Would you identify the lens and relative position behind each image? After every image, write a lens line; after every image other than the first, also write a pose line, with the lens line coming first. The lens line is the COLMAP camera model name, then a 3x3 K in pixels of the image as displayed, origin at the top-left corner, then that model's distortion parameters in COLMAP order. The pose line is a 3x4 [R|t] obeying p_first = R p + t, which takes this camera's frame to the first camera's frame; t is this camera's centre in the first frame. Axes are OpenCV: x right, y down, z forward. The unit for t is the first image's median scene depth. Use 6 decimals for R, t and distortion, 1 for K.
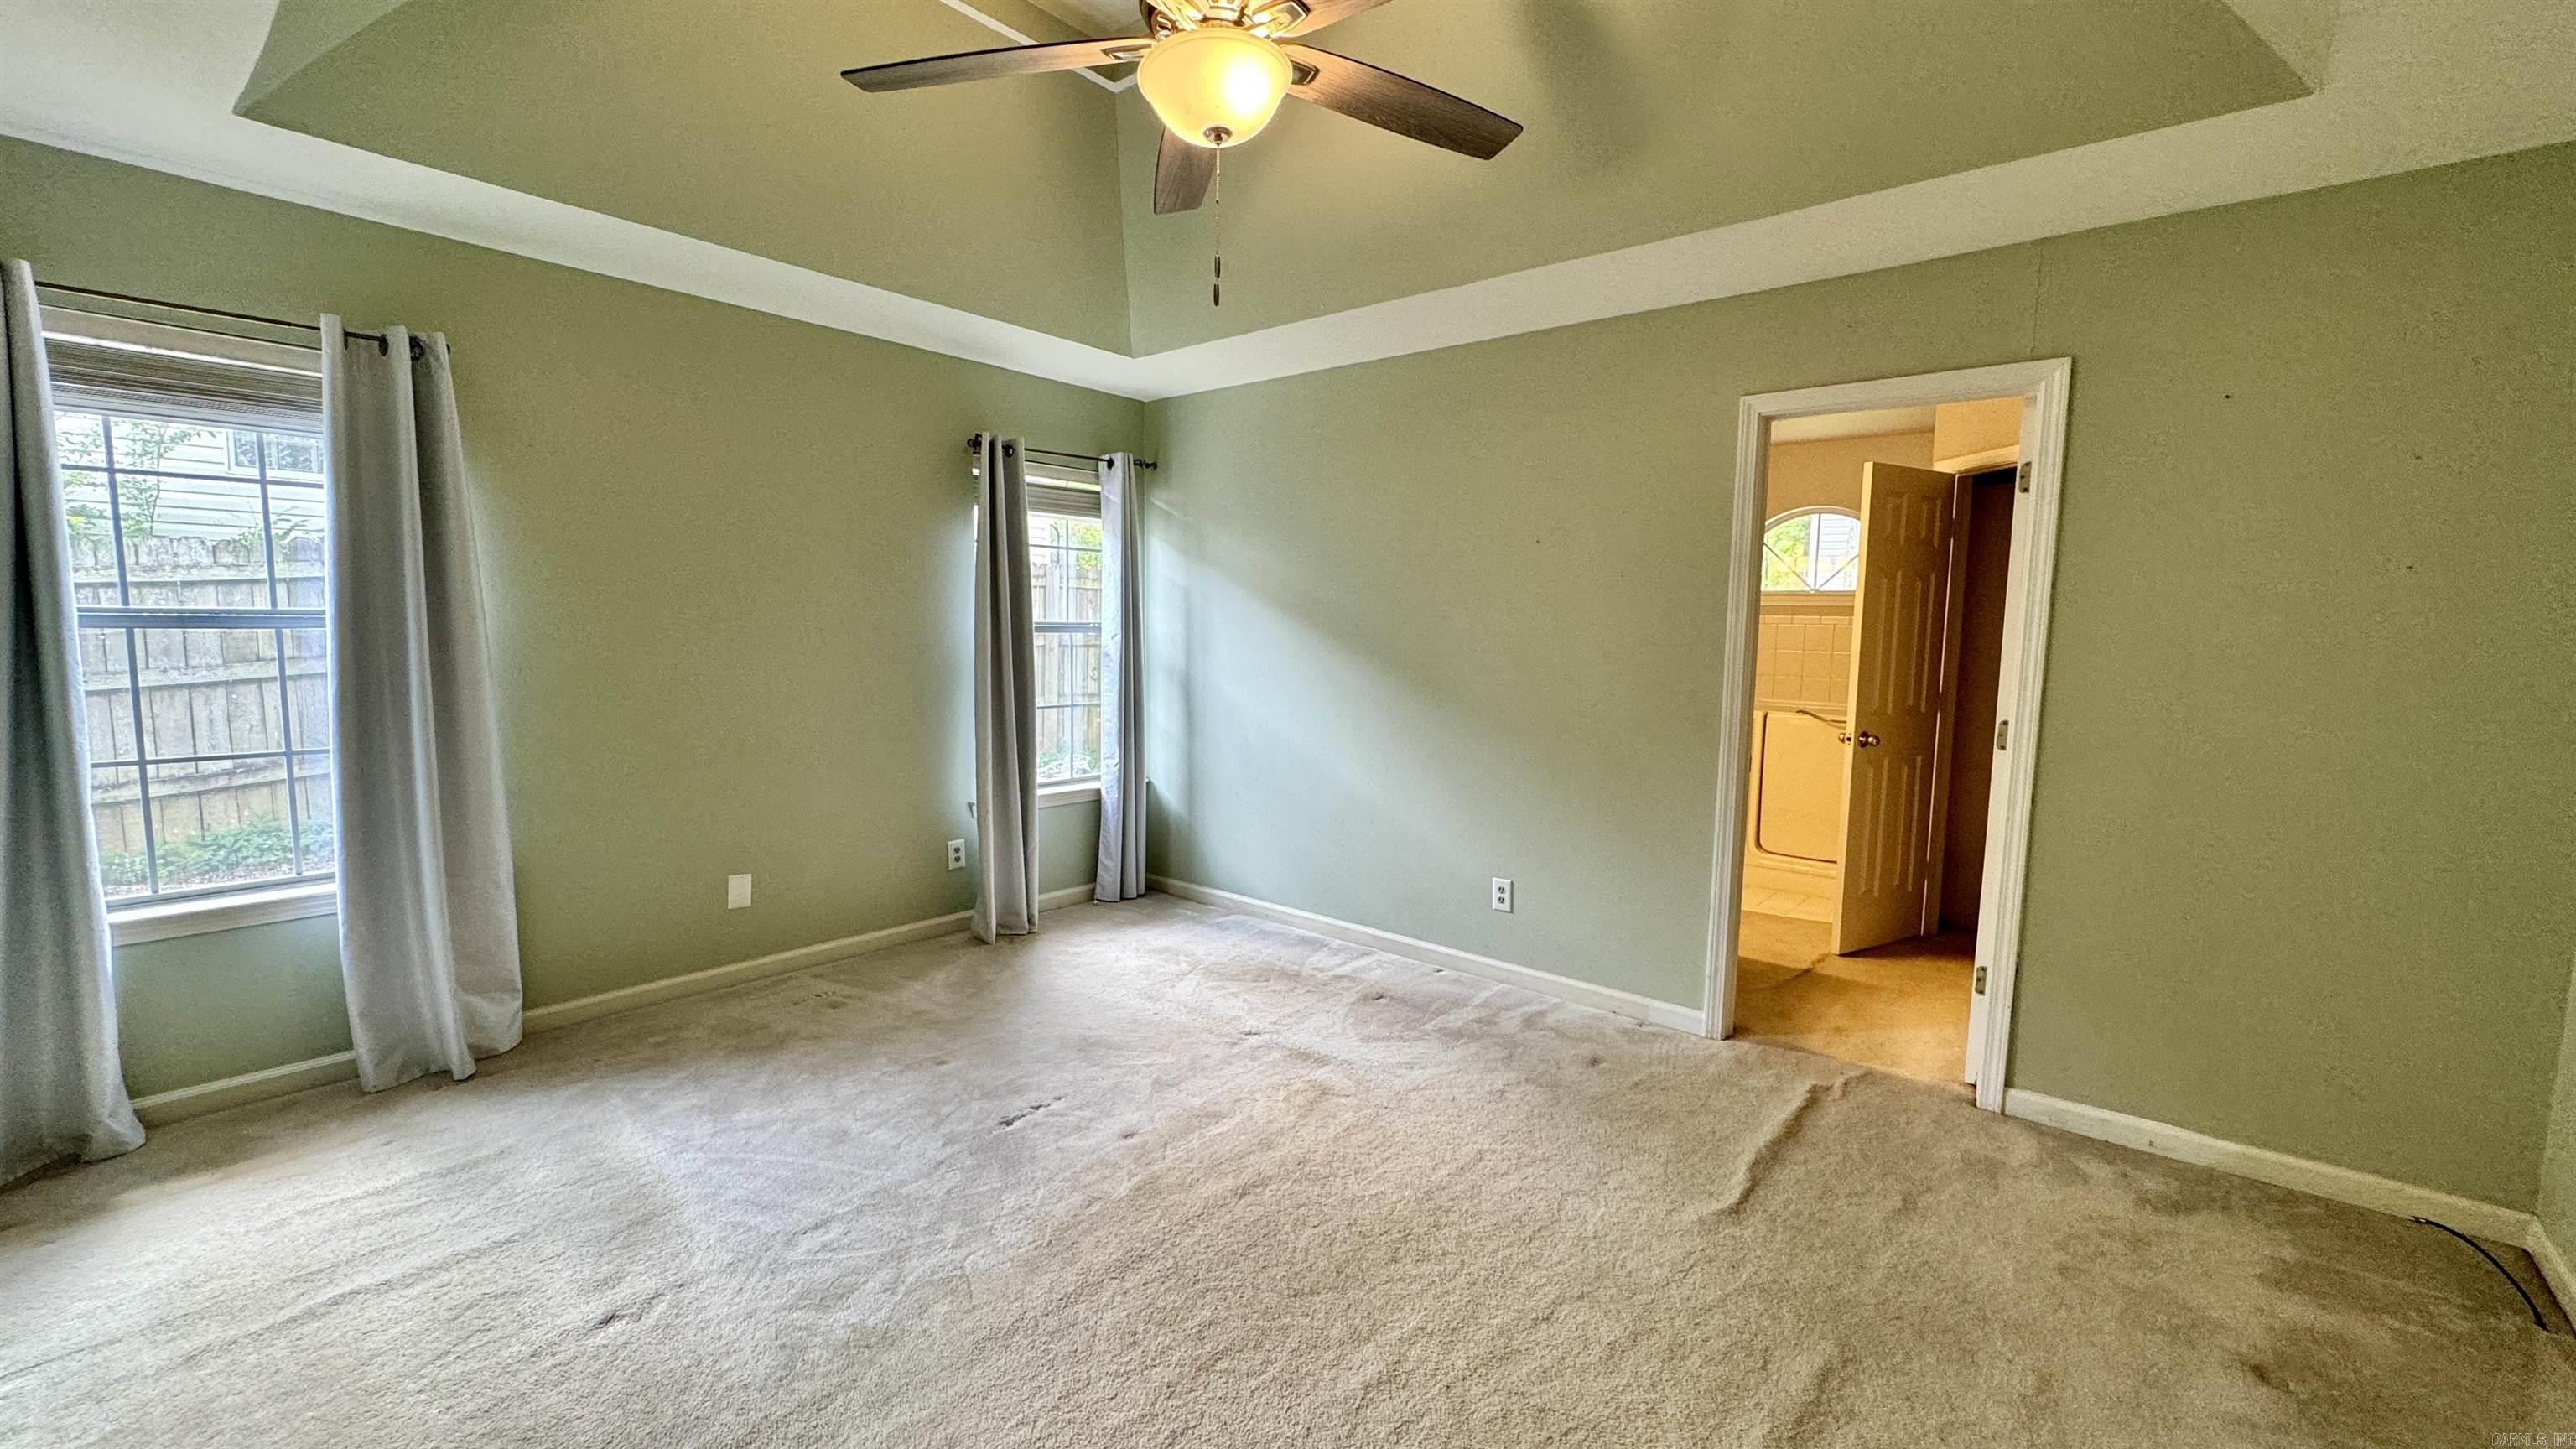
lens RADIAL K [[1028.8, 0, 1284.9], [0, 1028.8, 727.1], [0, 0, 1]] dist [-0.002718, 0.000139]
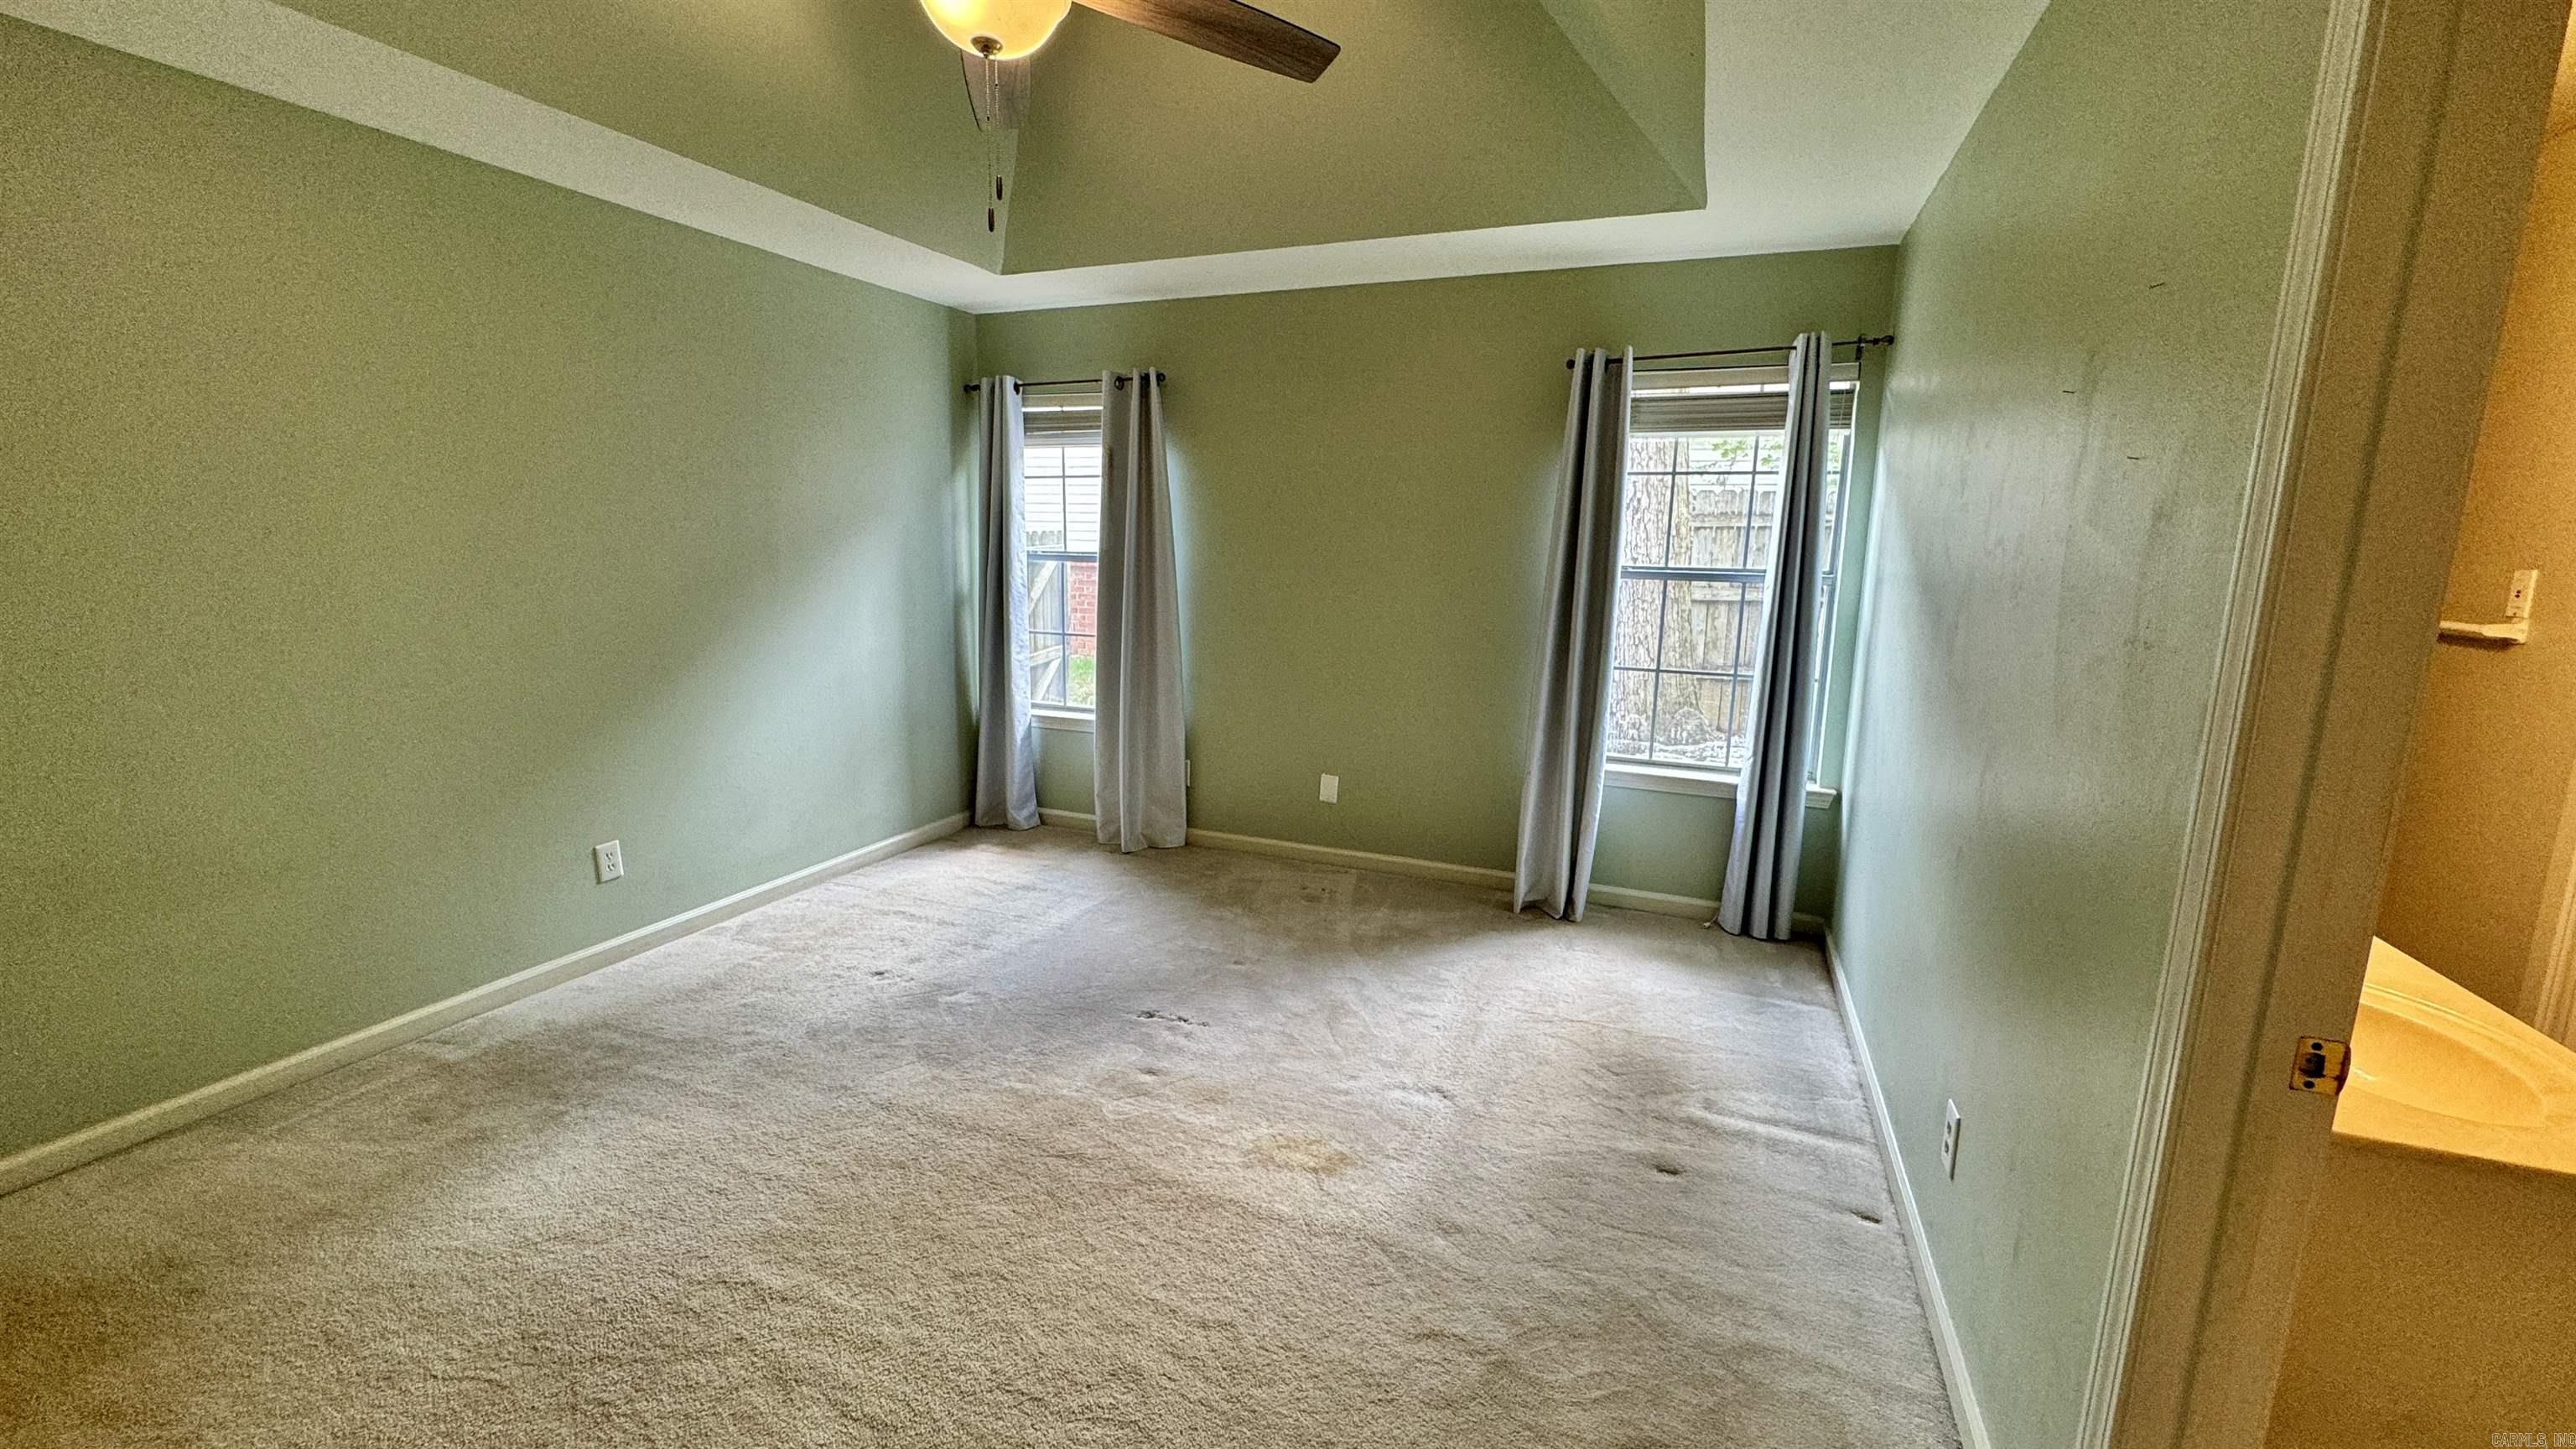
lens RADIAL K [[1024.1, 0, 1288.0], [0, 1024.1, 724.5], [0, 0, 1]] dist [-0.039720, 0.000067]
pose [[0.312080, 0.159101, -0.936639, 0.566525], [-0.109663, 0.985321, 0.130832, -0.064762], [0.943706, 0.061884, 0.324946, 0.571942]]
